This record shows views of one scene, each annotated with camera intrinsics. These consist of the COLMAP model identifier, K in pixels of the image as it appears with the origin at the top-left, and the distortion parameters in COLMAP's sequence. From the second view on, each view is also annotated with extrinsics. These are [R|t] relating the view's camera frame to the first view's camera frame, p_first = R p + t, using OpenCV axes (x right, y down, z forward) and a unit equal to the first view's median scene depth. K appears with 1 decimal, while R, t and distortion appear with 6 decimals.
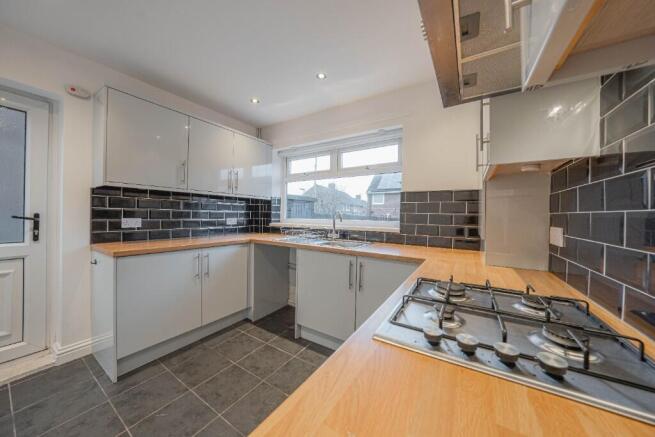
lens RADIAL K [[224.7, 0, 325.1], [0, 224.7, 217.4], [0, 0, 1]] dist [-0.018524, 0.000115]
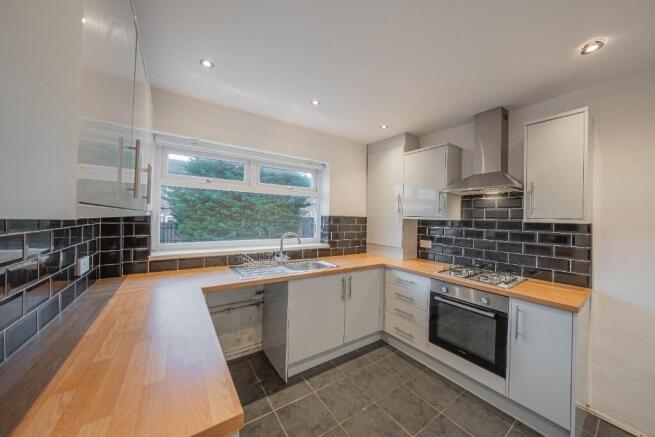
lens RADIAL K [[224.7, 0, 328.2], [0, 224.7, 217.5], [0, 0, 1]] dist [-0.018524, 0.000115]
pose [[0.386835, -0.007003, 0.922122, -0.879327], [-0.005425, 0.999937, 0.009870, -0.118976], [-0.922133, -0.008820, 0.386773, 0.519849]]
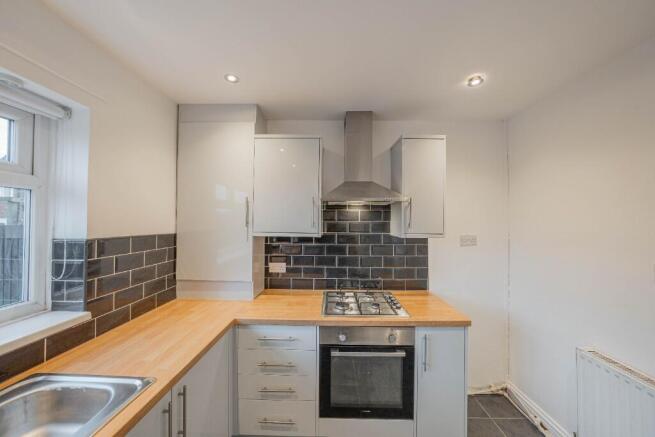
lens RADIAL K [[224.7, 0, 326.9], [0, 224.7, 217.0], [0, 0, 1]] dist [-0.018524, 0.000115]
pose [[-0.519353, -0.001583, 0.854558, -0.386252], [-0.005010, 0.999987, -0.001193, -0.171055], [-0.854545, -0.004901, -0.519354, 0.816001]]
